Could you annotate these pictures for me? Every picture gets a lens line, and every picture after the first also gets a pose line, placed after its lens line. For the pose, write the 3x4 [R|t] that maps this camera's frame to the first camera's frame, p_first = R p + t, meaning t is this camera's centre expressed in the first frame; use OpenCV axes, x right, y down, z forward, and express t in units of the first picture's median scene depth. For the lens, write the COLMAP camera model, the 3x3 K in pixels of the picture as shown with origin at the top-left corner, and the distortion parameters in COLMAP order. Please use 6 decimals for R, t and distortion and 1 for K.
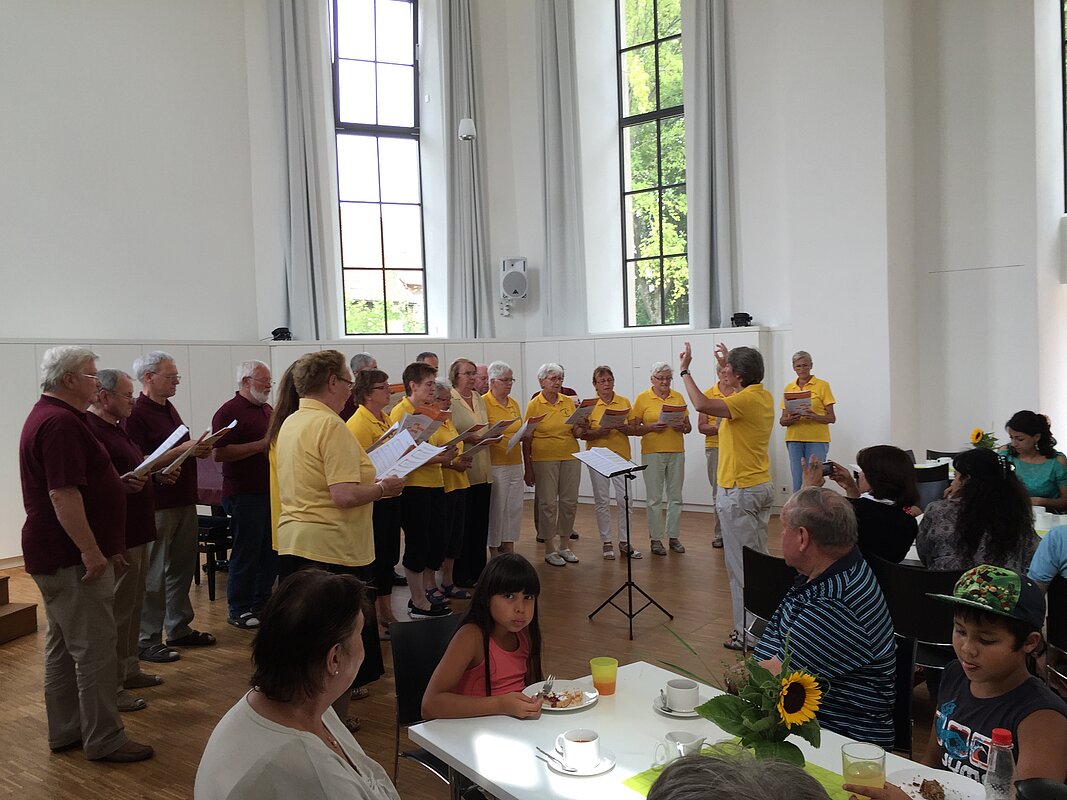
lens RADIAL K [[937.6, 0, 533.5], [0, 937.6, 400.0], [0, 0, 1]] dist [0.091843, -0.120377]
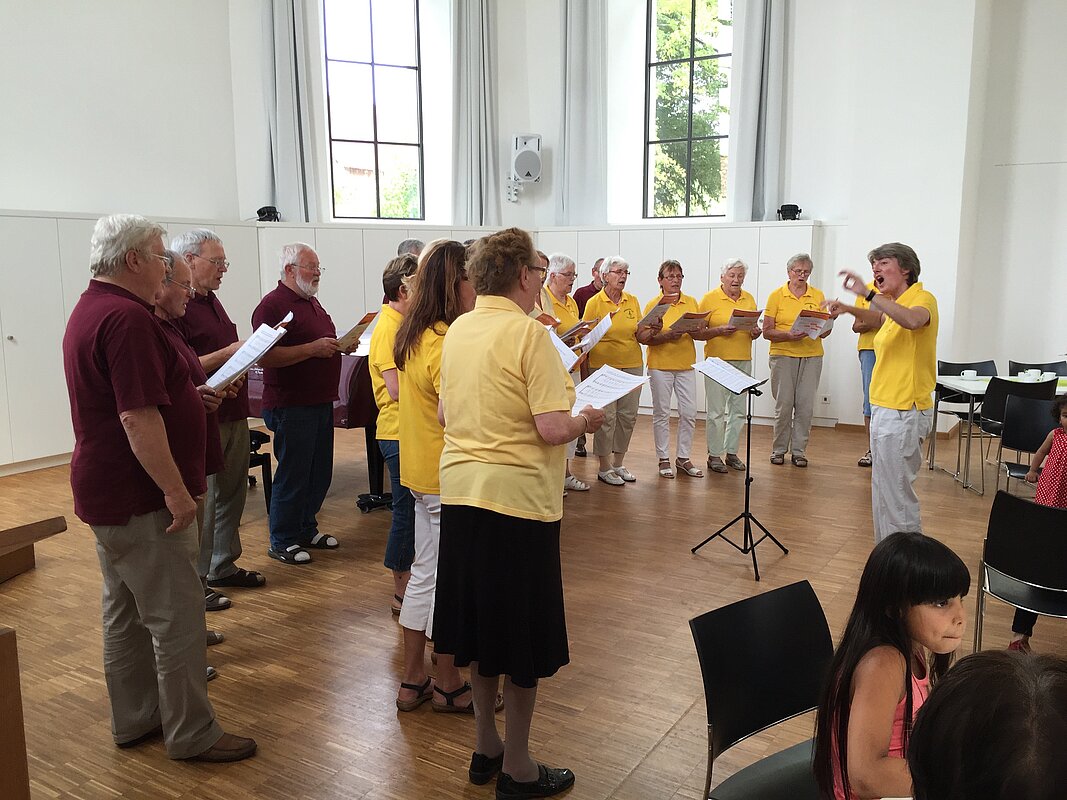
lens RADIAL K [[937.6, 0, 533.5], [0, 937.6, 400.0], [0, 0, 1]] dist [0.091843, -0.120377]
pose [[0.996152, 0.012357, 0.086772, -0.165678], [-0.021939, 0.993651, 0.110348, -0.001465], [-0.084857, -0.111827, 0.990098, 0.165335]]
